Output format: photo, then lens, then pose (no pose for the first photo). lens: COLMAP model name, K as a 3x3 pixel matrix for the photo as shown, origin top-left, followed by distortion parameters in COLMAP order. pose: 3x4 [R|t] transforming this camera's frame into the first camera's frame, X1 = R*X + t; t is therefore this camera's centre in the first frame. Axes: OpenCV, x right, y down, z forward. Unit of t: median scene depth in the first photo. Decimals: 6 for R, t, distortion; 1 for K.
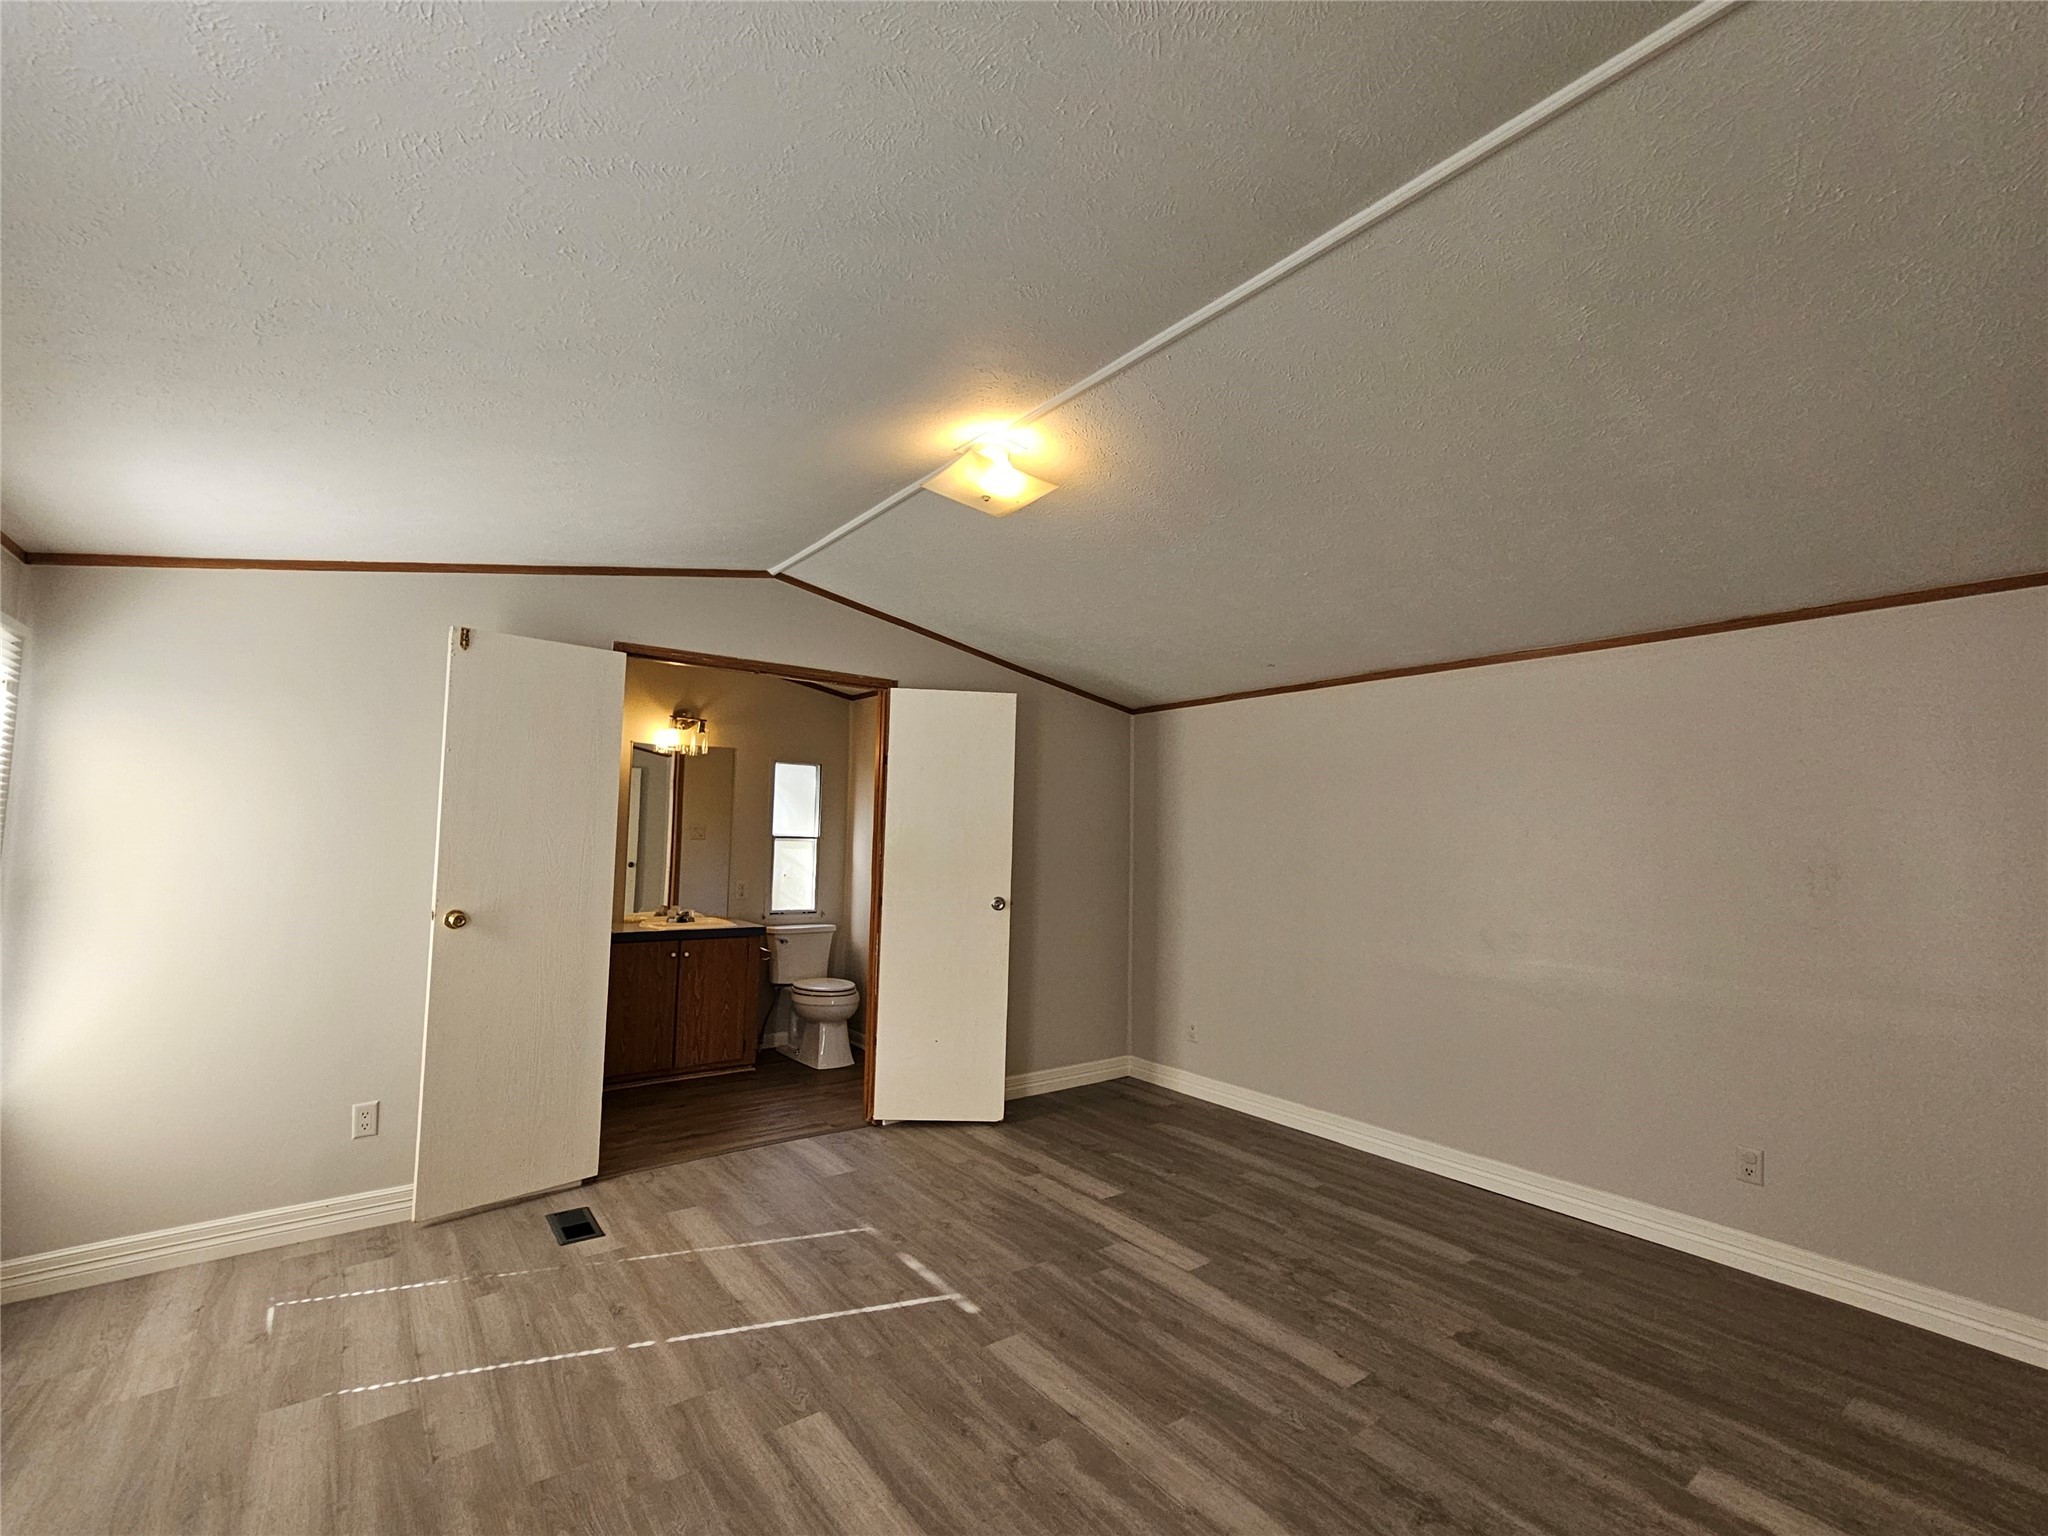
lens RADIAL K [[893.7, 0, 1014.7], [0, 893.7, 772.1], [0, 0, 1]] dist [-0.003686, 0.004524]
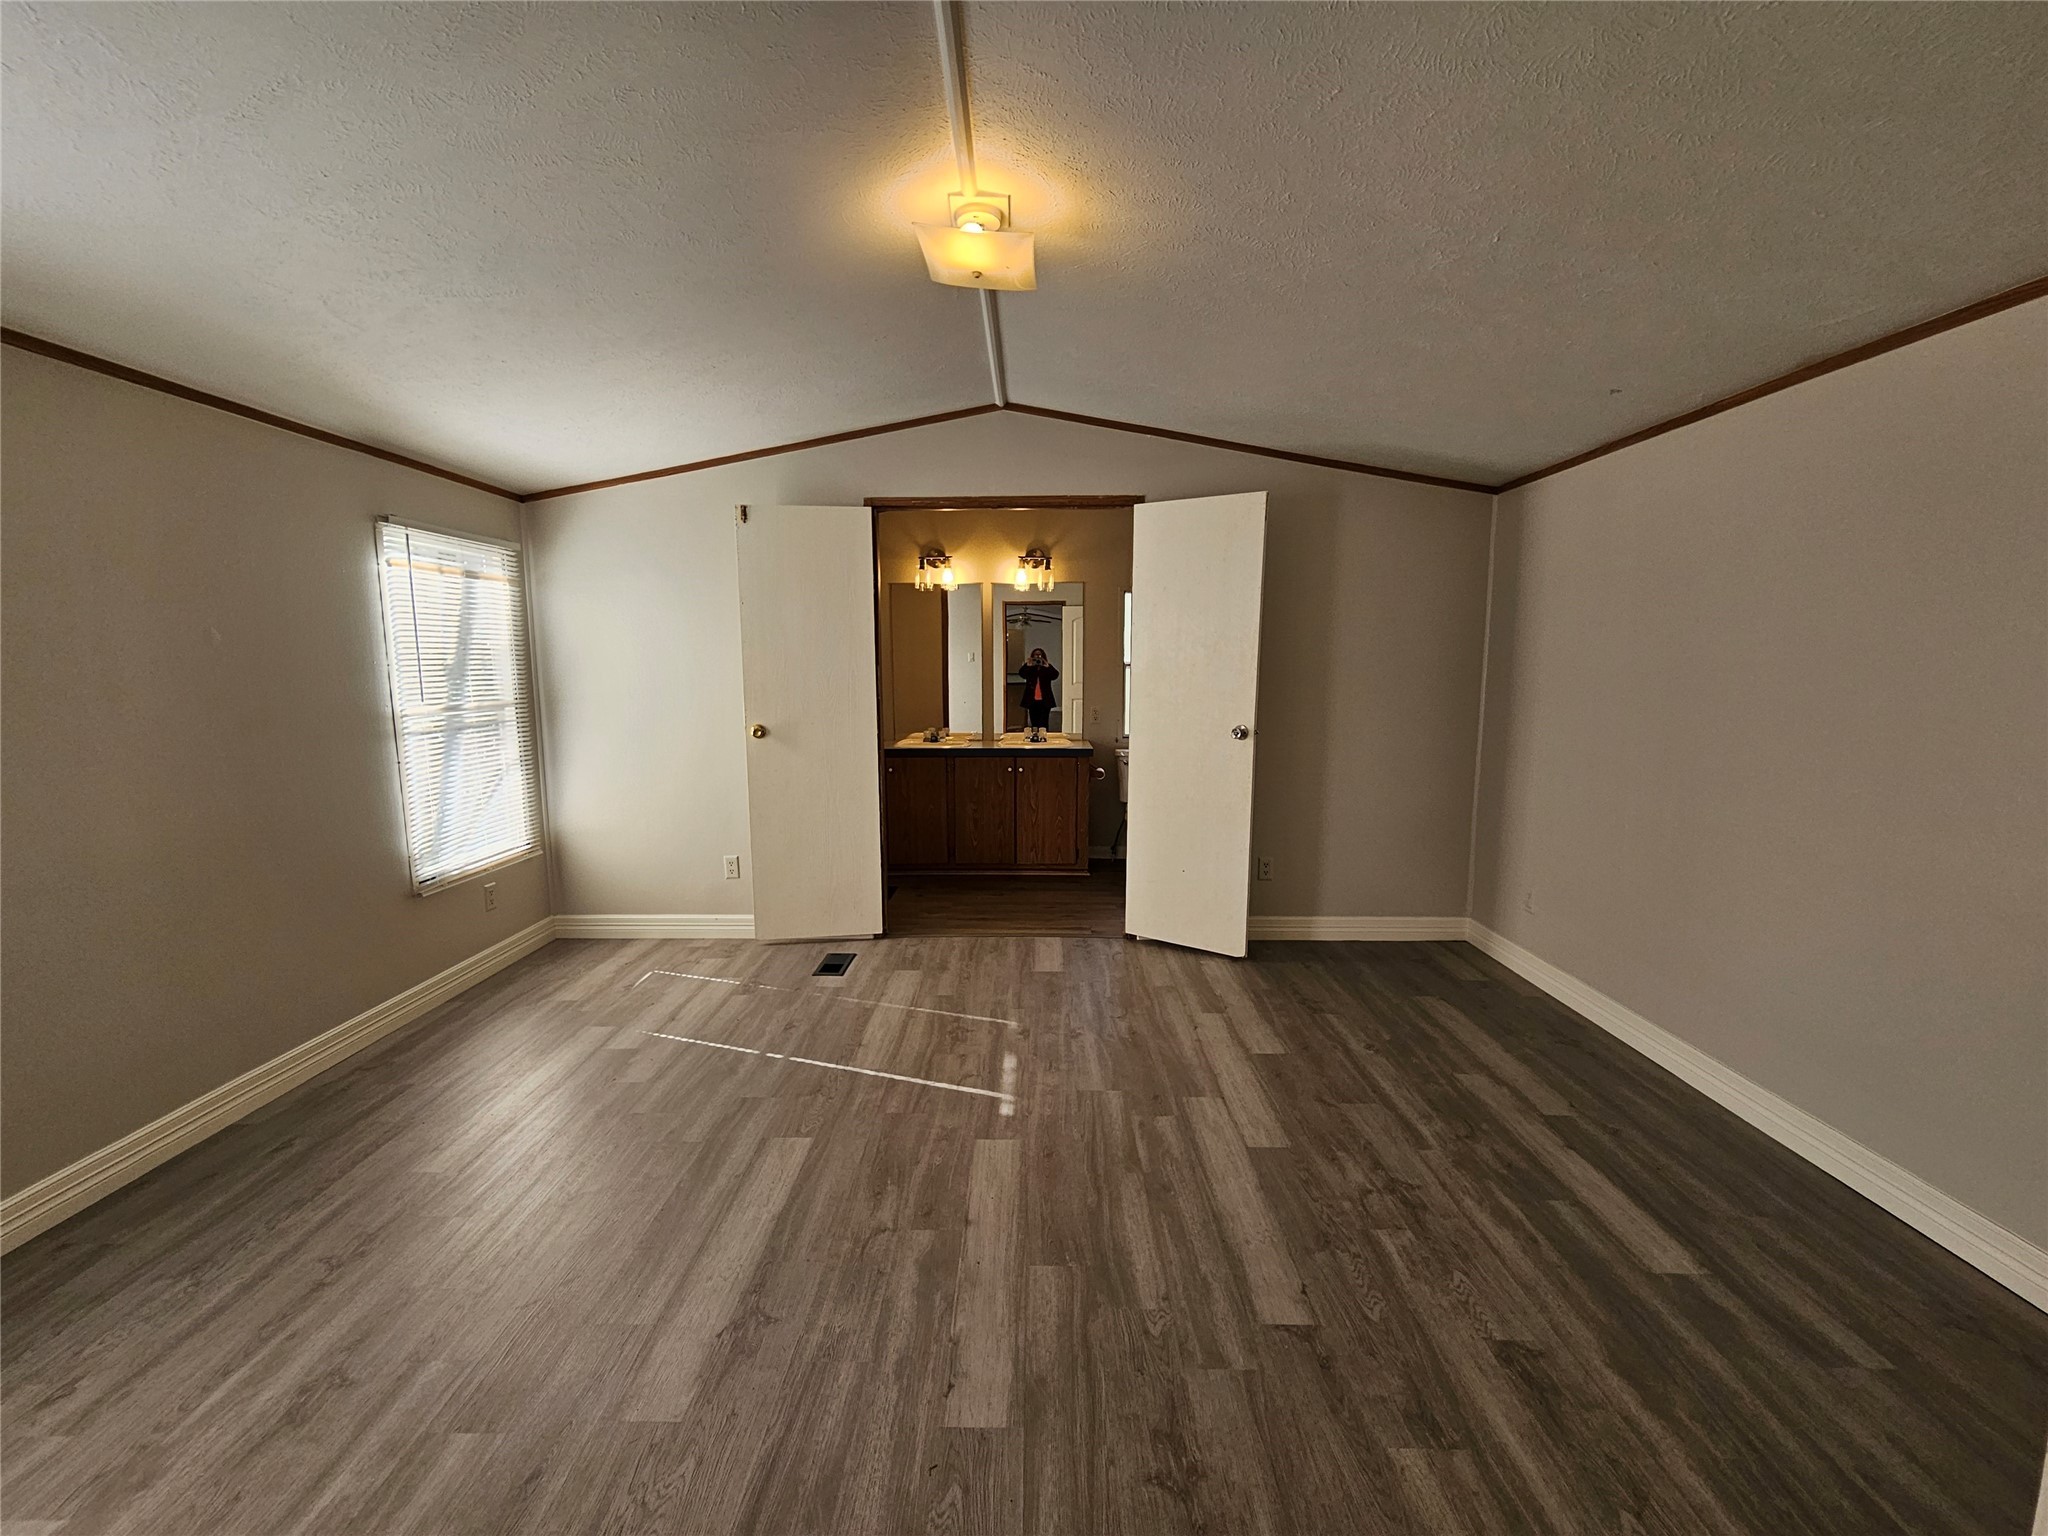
lens RADIAL K [[845.1, 0, 1010.0], [0, 845.1, 773.2], [0, 0, 1]] dist [-0.000468, 0.000372]
pose [[0.783448, 0.057595, -0.618783, 0.490568], [0.065417, 0.982522, 0.174275, 0.031351], [0.618005, -0.177014, 0.765987, 0.268282]]
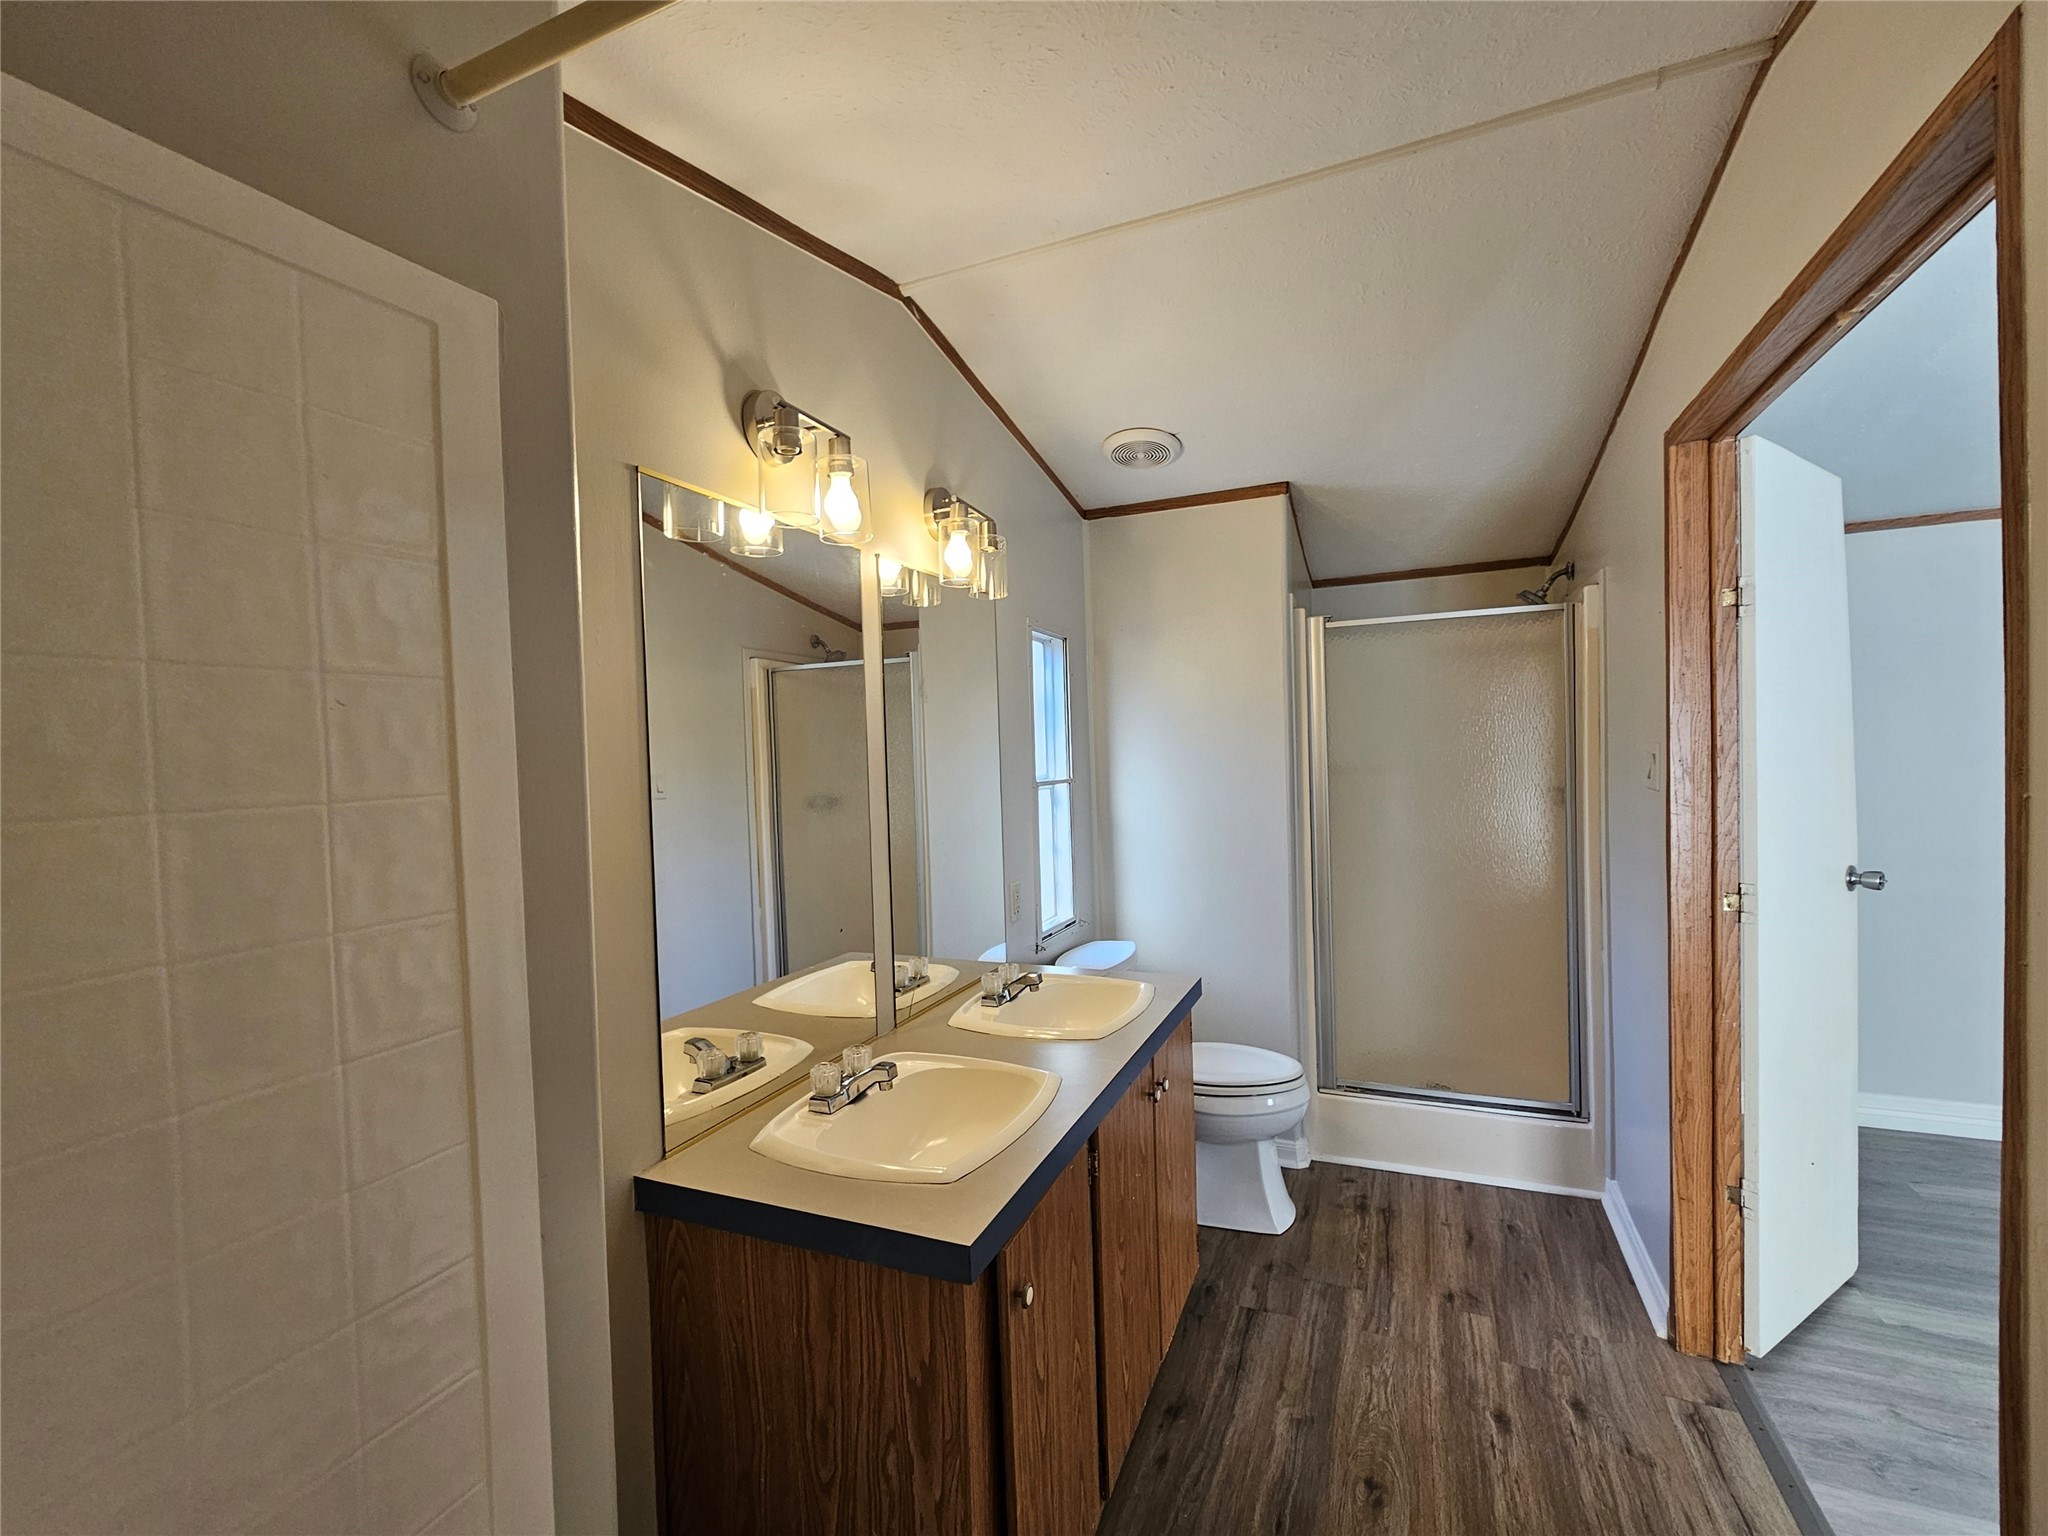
lens RADIAL K [[893.7, 0, 1024.0], [0, 893.7, 780.6], [0, 0, 1]] dist [-0.003686, 0.004524]
pose [[0.871291, -0.064752, 0.486476, -1.022949], [0.014052, 0.994143, 0.107157, 0.037751], [-0.490565, -0.086529, 0.867098, 1.158189]]
